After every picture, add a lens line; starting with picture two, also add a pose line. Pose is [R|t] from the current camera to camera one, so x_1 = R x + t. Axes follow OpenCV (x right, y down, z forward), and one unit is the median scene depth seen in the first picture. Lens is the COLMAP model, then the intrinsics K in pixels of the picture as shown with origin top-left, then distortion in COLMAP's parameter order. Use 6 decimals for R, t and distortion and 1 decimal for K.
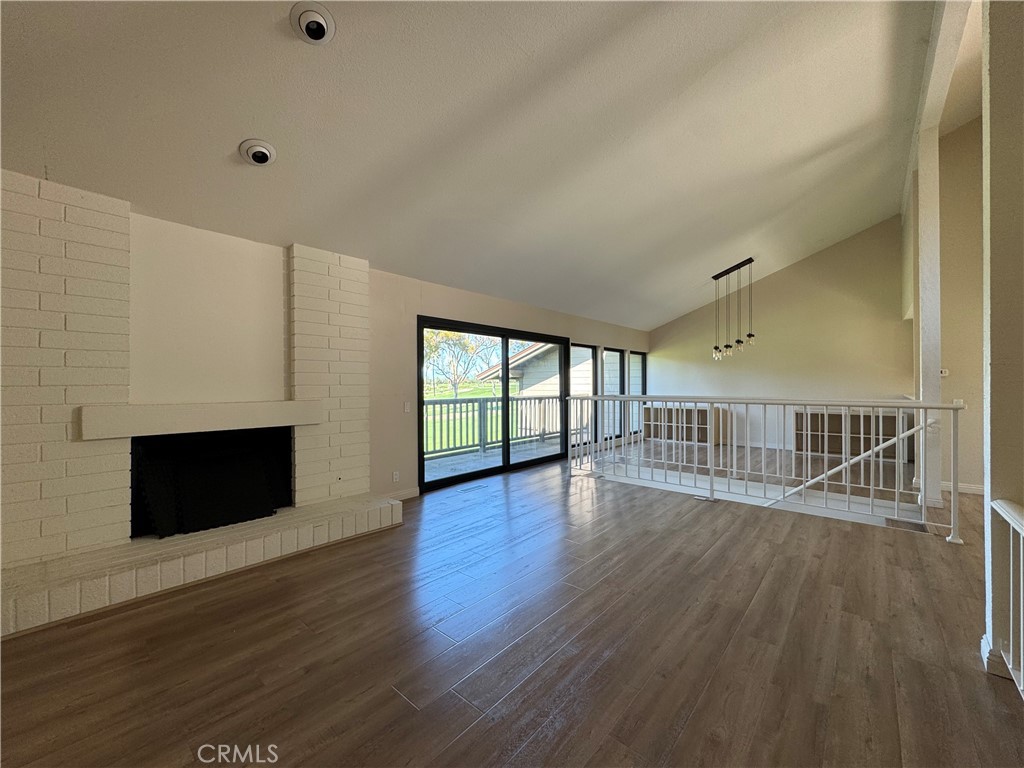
lens RADIAL K [[407.6, 0, 510.8], [0, 407.6, 384.1], [0, 0, 1]] dist [-0.003079, 0.000801]
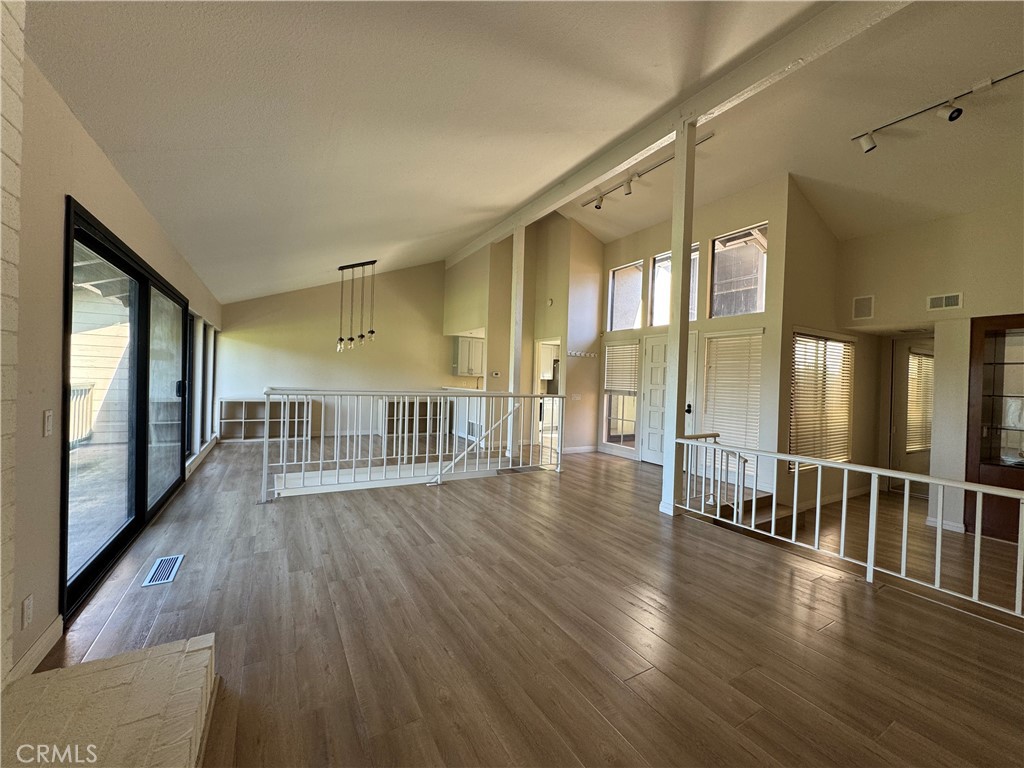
lens RADIAL K [[407.6, 0, 514.0], [0, 407.6, 385.6], [0, 0, 1]] dist [-0.003079, 0.000801]
pose [[0.317131, 0.002738, 0.948378, -0.301250], [-0.033097, 0.999419, 0.008182, 0.001308], [-0.947804, -0.033983, 0.317038, 0.282887]]
